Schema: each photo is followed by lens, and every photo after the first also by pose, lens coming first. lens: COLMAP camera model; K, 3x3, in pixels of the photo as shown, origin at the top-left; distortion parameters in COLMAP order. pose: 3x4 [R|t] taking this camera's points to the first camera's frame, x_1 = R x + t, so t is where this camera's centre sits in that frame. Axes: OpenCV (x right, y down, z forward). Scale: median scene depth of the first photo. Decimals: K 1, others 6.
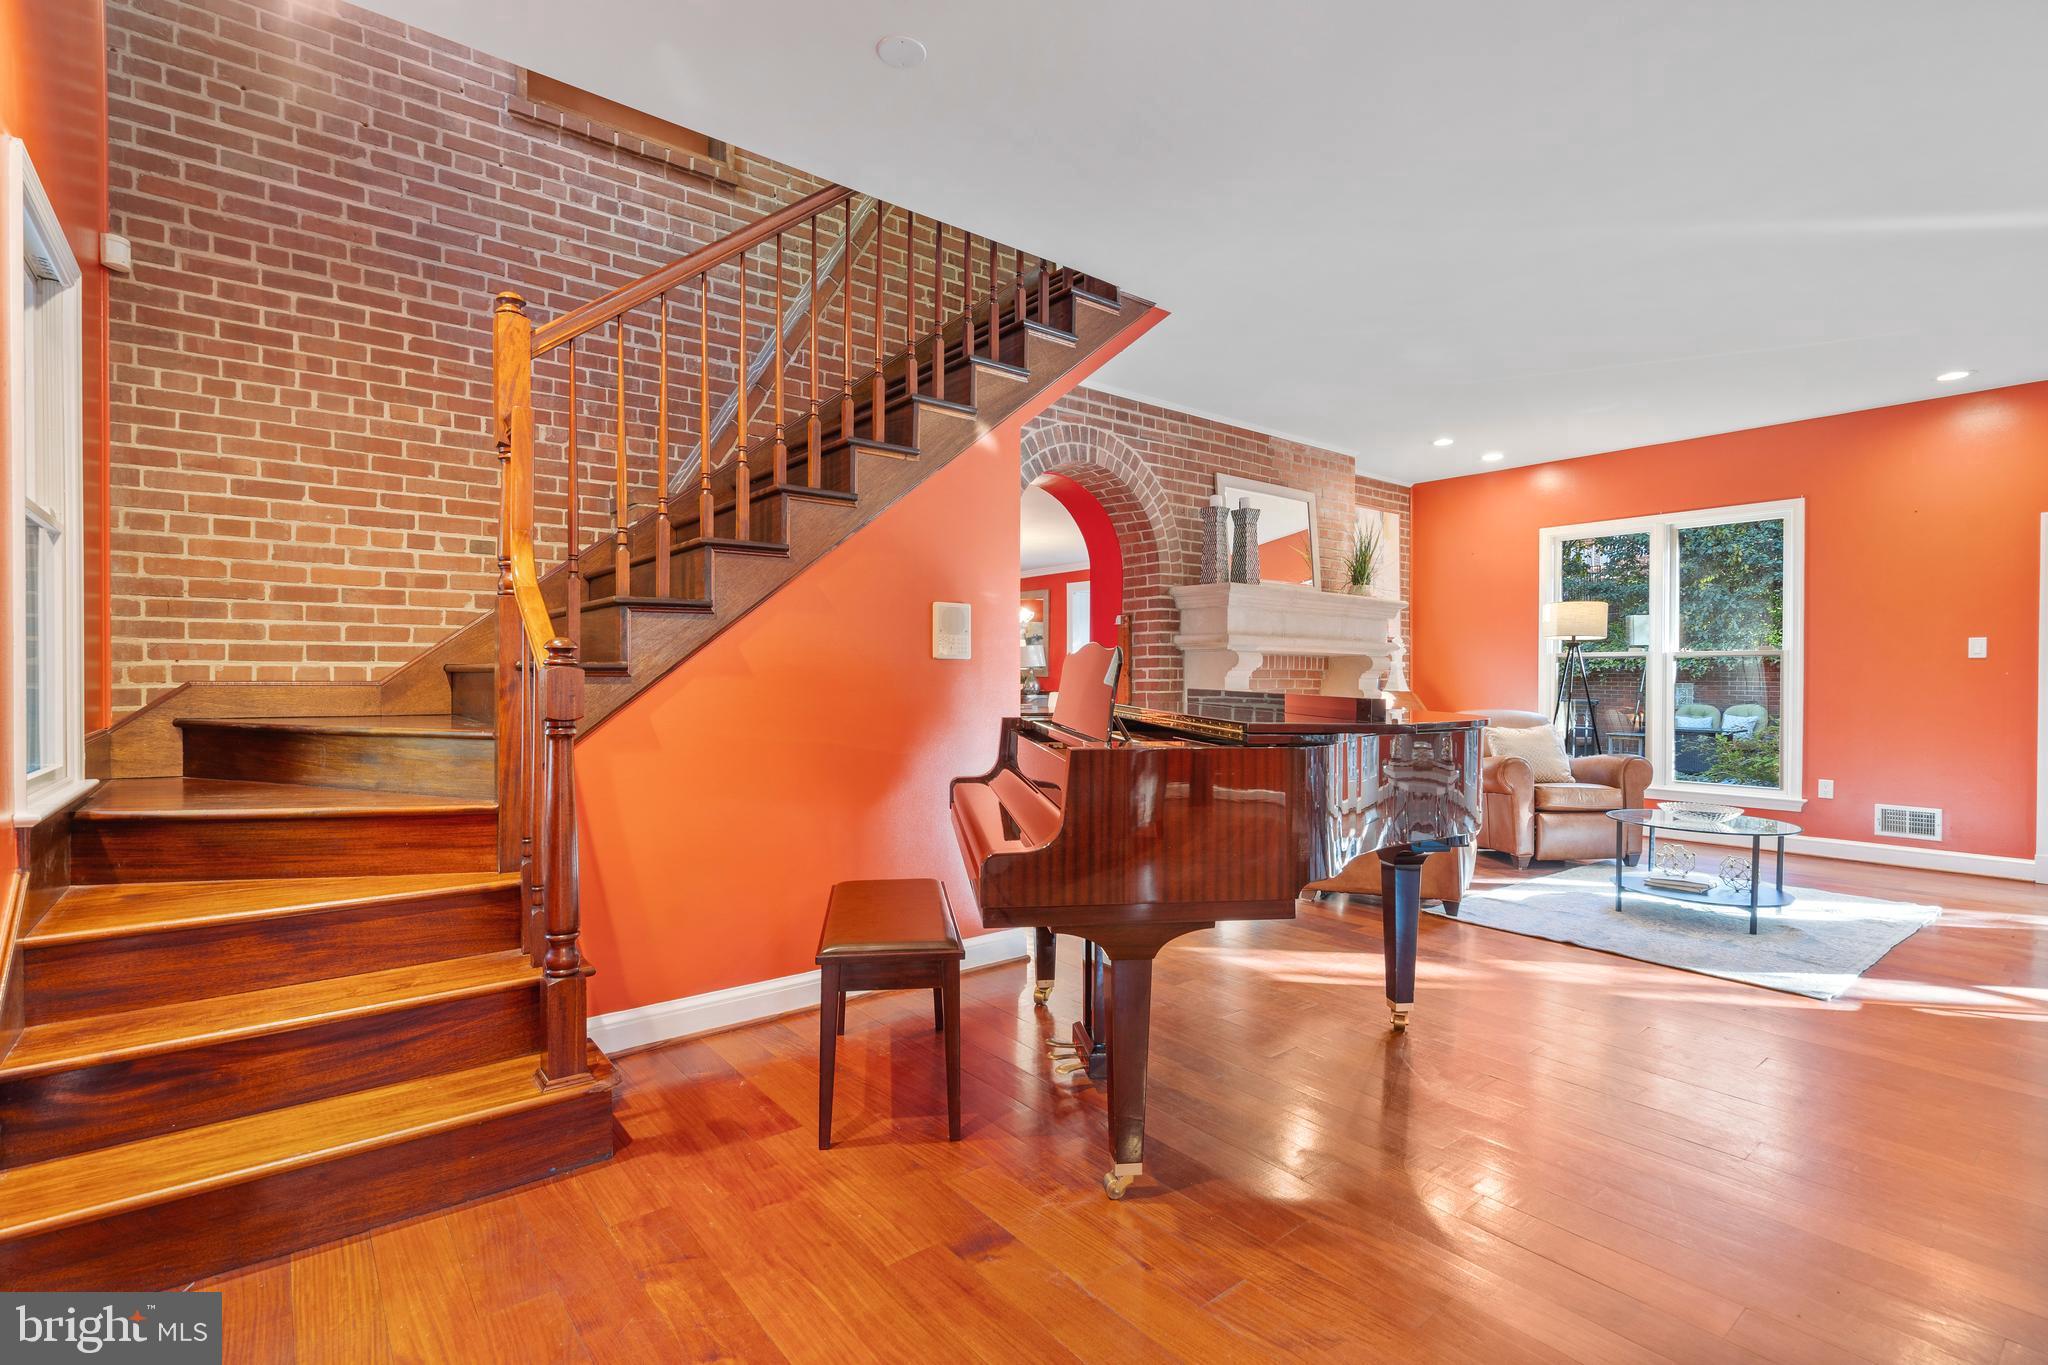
lens RADIAL K [[946.8, 0, 989.3], [0, 946.8, 684.1], [0, 0, 1]] dist [0.001985, 0.000410]
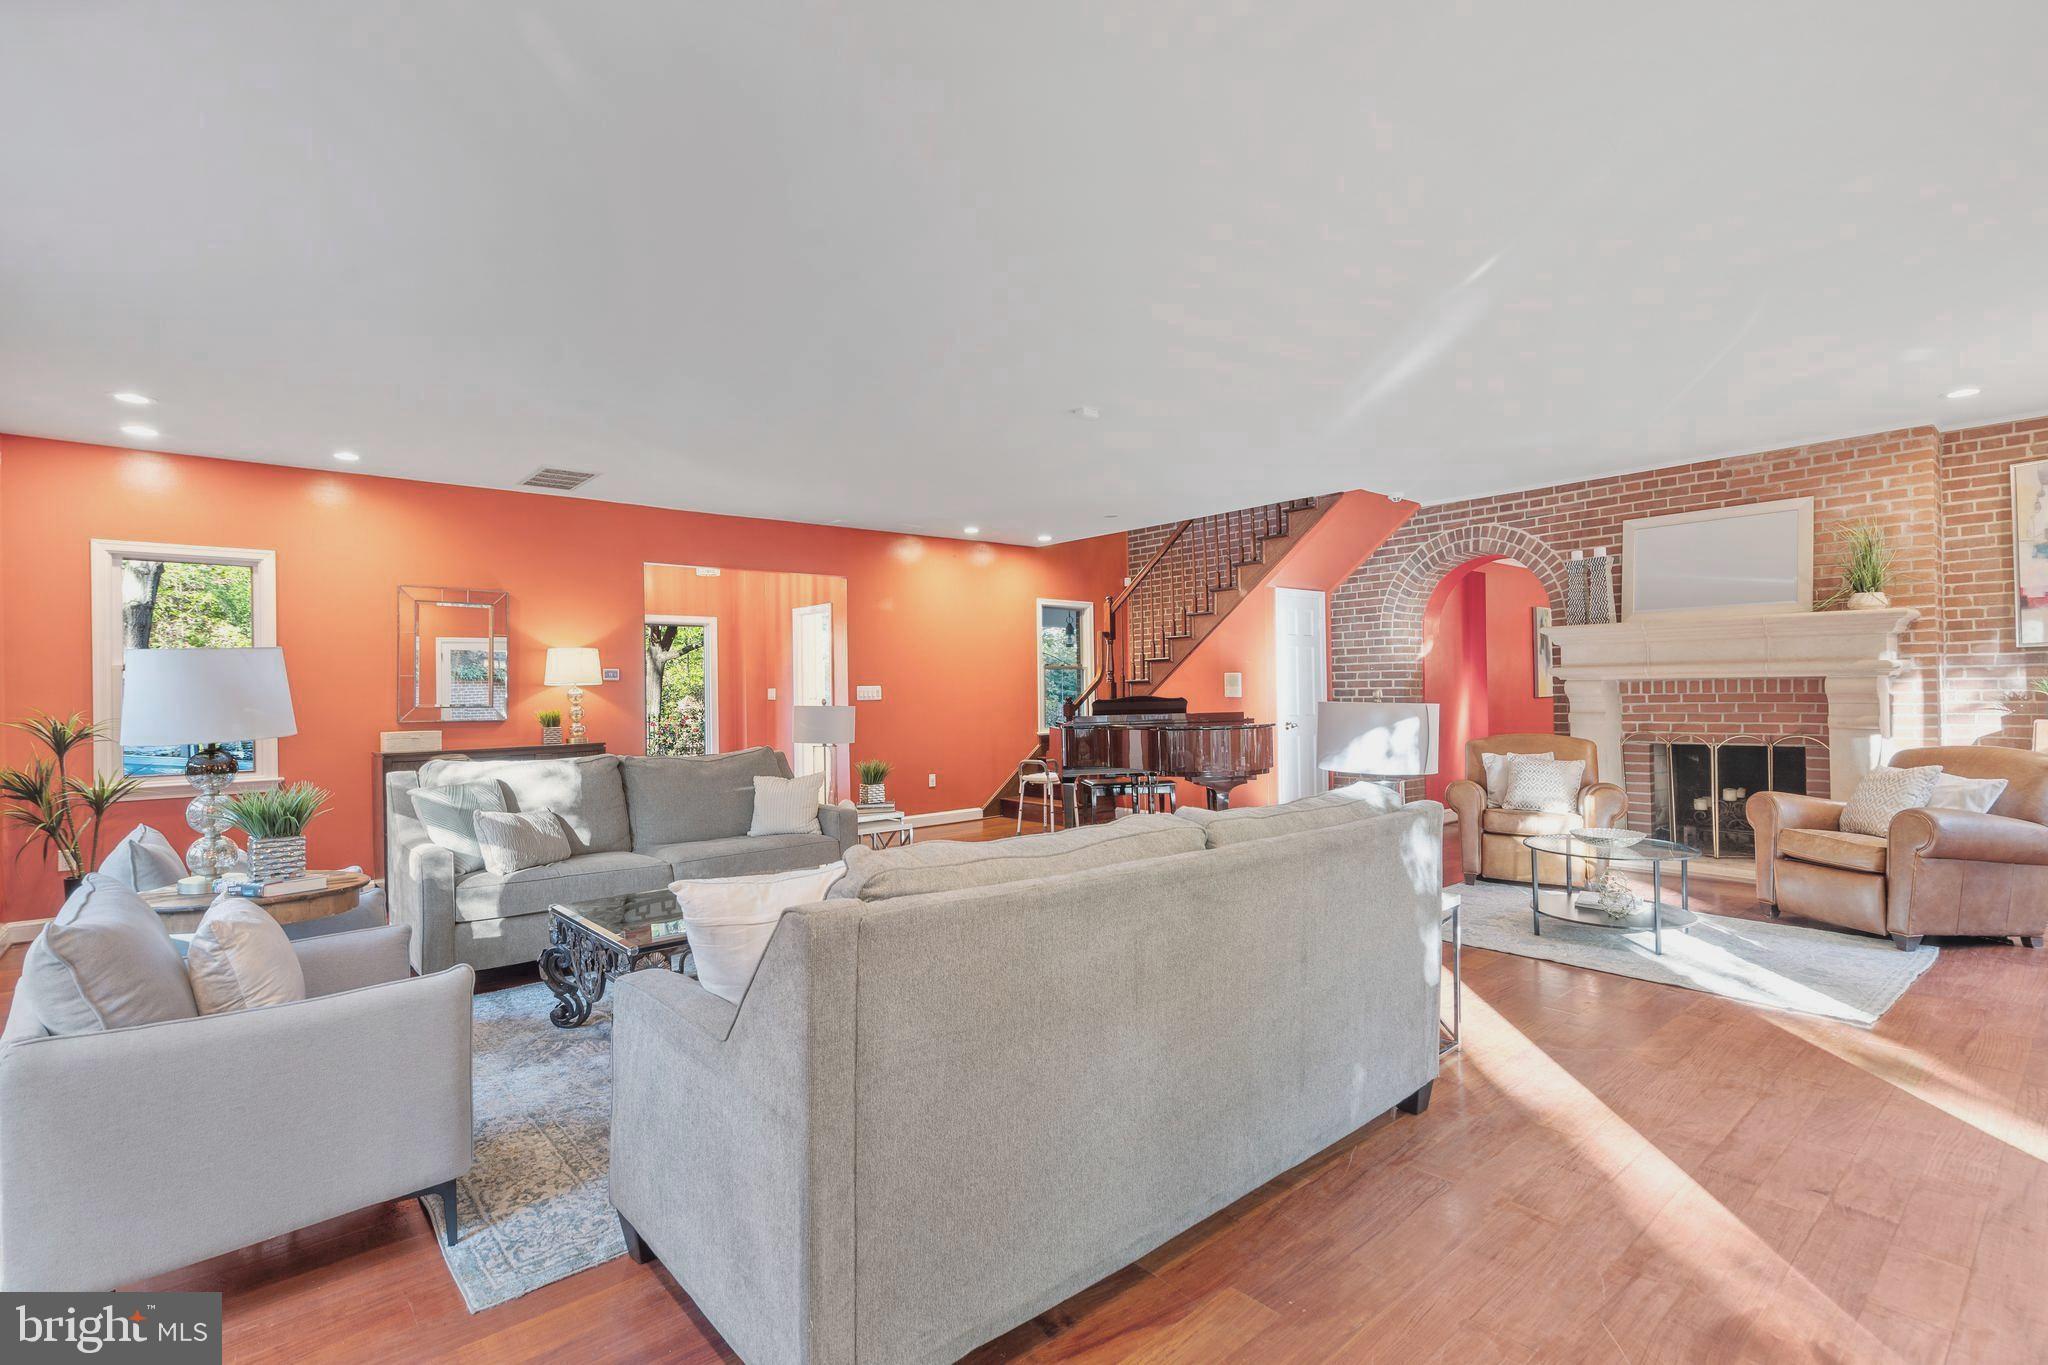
lens RADIAL K [[958.0, 0, 1022.8], [0, 958.0, 701.4], [0, 0, 1]] dist [-0.000263, 0.000148]
pose [[0.056199, -0.000624, -0.998419, 1.490614], [0.004187, 0.999991, -0.000390, -0.012576], [0.998411, -0.004158, 0.056201, 0.247851]]
